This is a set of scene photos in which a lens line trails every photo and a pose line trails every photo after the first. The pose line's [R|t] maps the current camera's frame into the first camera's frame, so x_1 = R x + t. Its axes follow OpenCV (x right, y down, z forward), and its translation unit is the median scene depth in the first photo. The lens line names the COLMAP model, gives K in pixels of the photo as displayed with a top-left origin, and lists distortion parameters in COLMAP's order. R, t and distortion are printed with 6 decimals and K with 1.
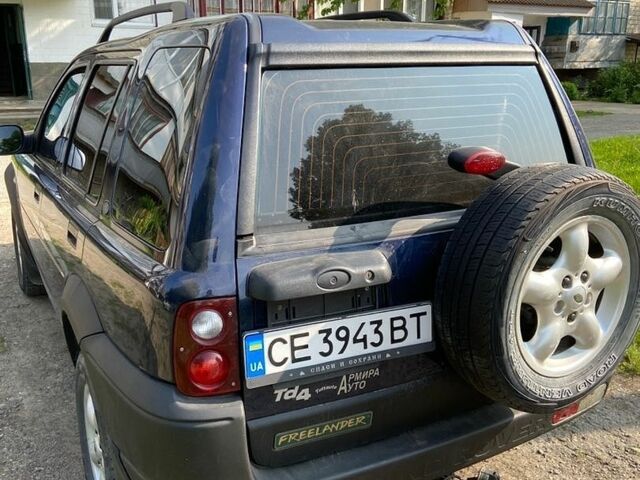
lens RADIAL K [[628.2, 0, 320.3], [0, 628.2, 216.1], [0, 0, 1]] dist [0.110854, -0.111061]
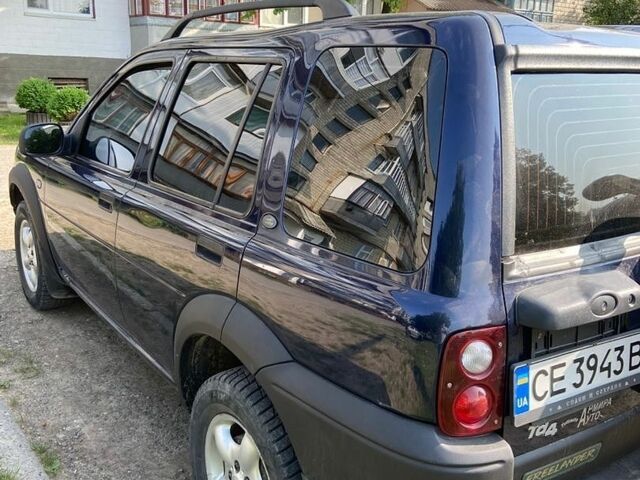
lens RADIAL K [[628.2, 0, 320.3], [0, 628.2, 216.1], [0, 0, 1]] dist [0.110854, -0.111061]
pose [[0.992194, 0.000813, 0.124698, -0.476794], [-0.000773, 1.000000, -0.000371, -0.025774], [-0.124699, 0.000271, 0.992195, 0.125397]]
